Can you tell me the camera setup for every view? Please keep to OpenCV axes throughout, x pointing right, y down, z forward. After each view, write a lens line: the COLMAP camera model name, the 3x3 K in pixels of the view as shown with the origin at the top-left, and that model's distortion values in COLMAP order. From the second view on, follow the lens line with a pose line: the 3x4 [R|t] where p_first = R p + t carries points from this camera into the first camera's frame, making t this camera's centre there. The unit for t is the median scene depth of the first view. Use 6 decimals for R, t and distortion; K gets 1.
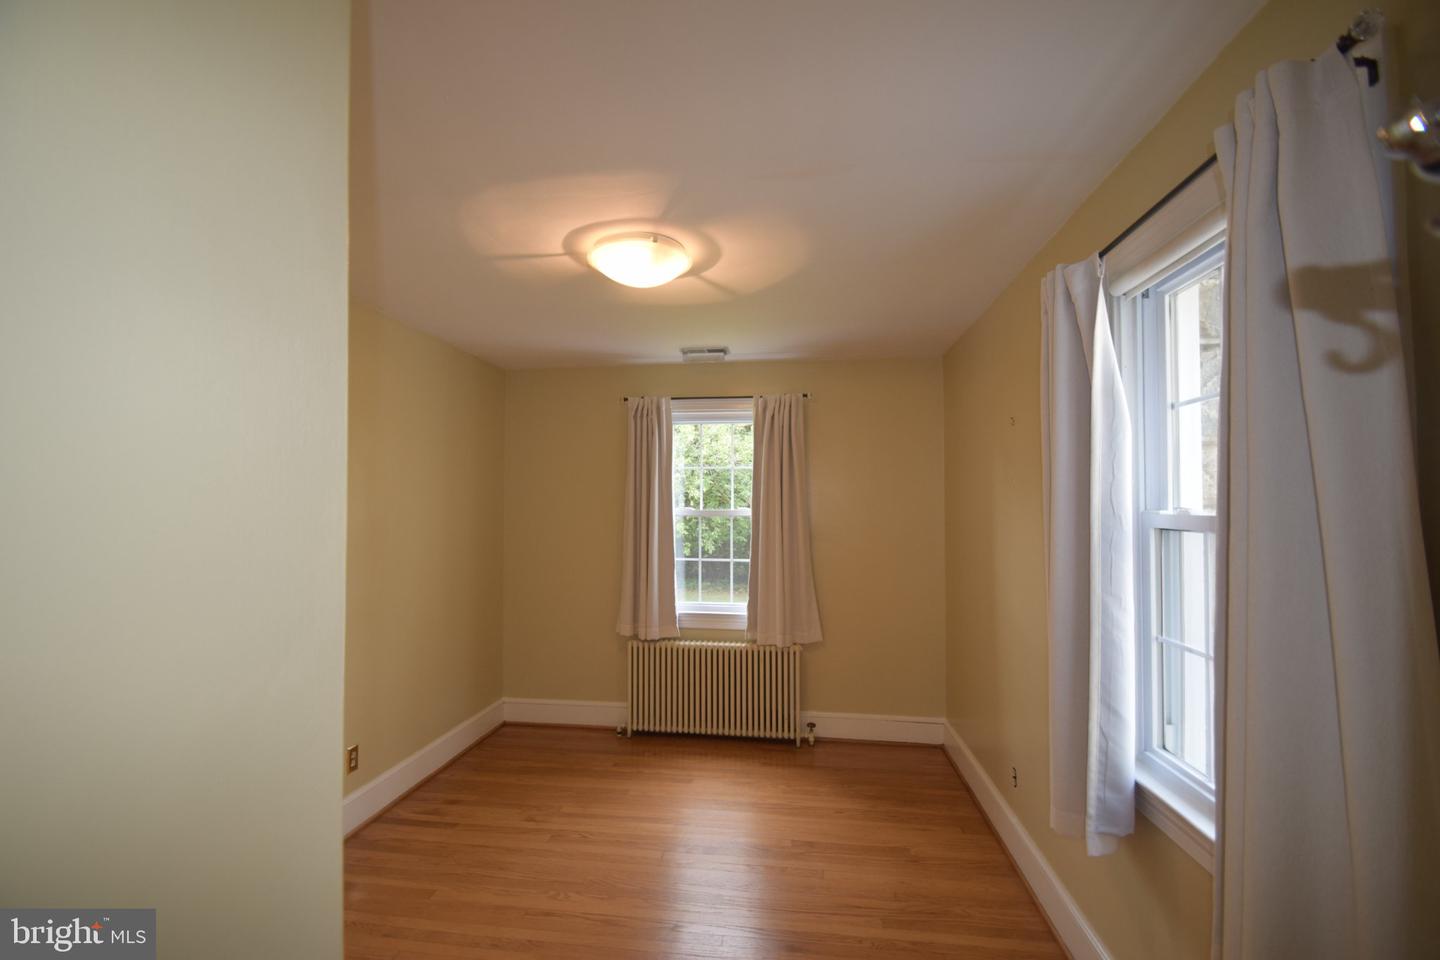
lens RADIAL K [[634.2, 0, 716.6], [0, 634.2, 492.0], [0, 0, 1]] dist [0.000050, 0.000041]
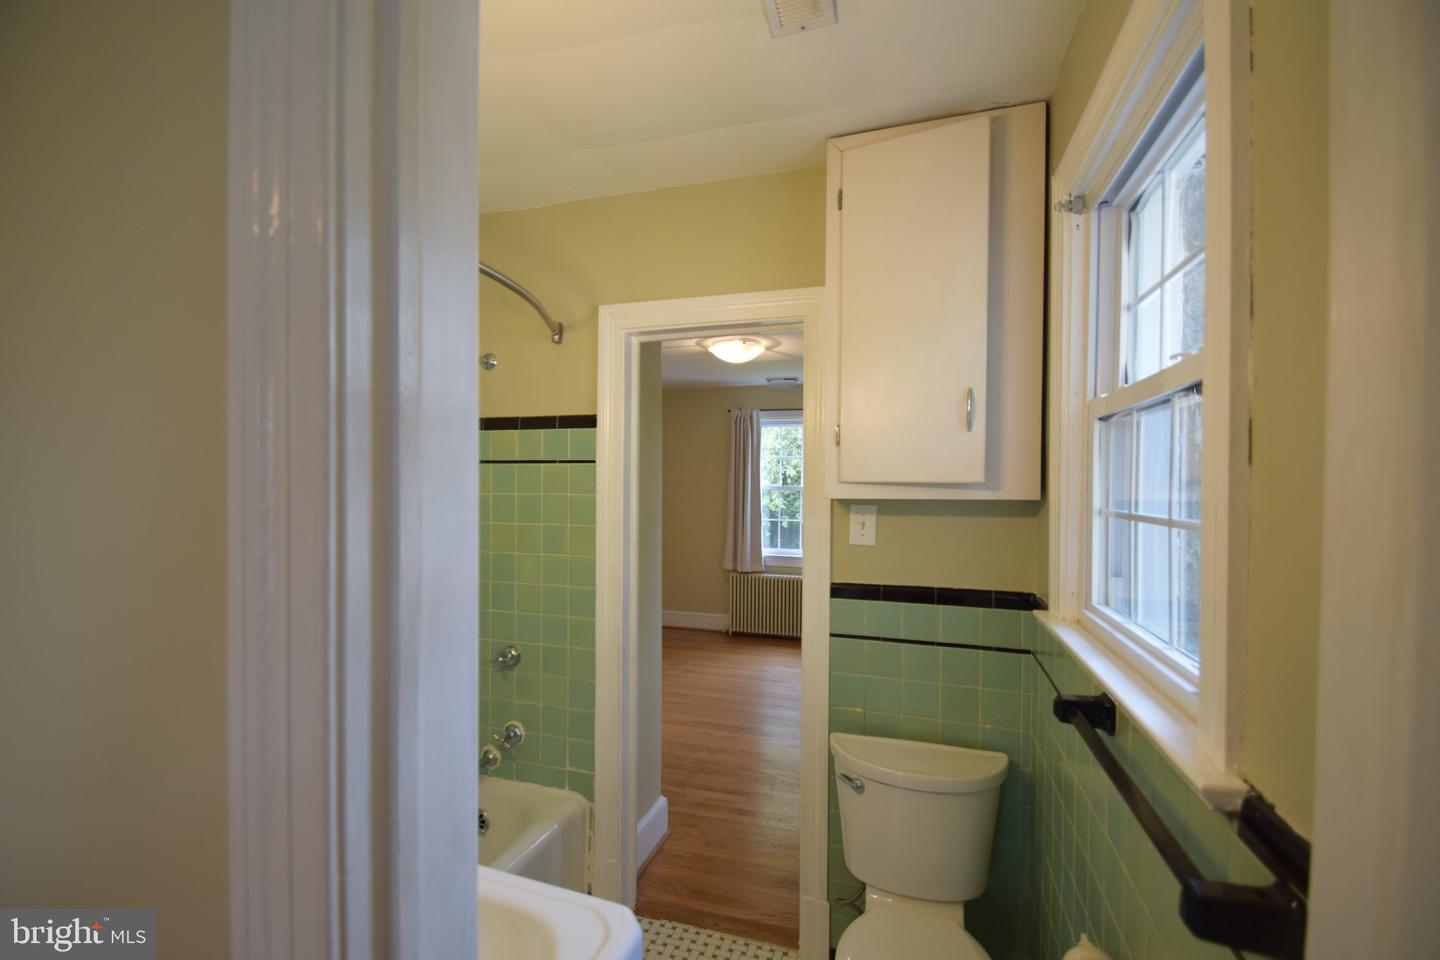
lens RADIAL K [[634.2, 0, 718.5], [0, 634.2, 481.8], [0, 0, 1]] dist [0.000050, 0.000041]
pose [[0.986946, 0.007061, -0.160899, 0.073447], [-0.003796, 0.999781, 0.020595, -0.011805], [0.161009, -0.019715, 0.986756, -0.482220]]
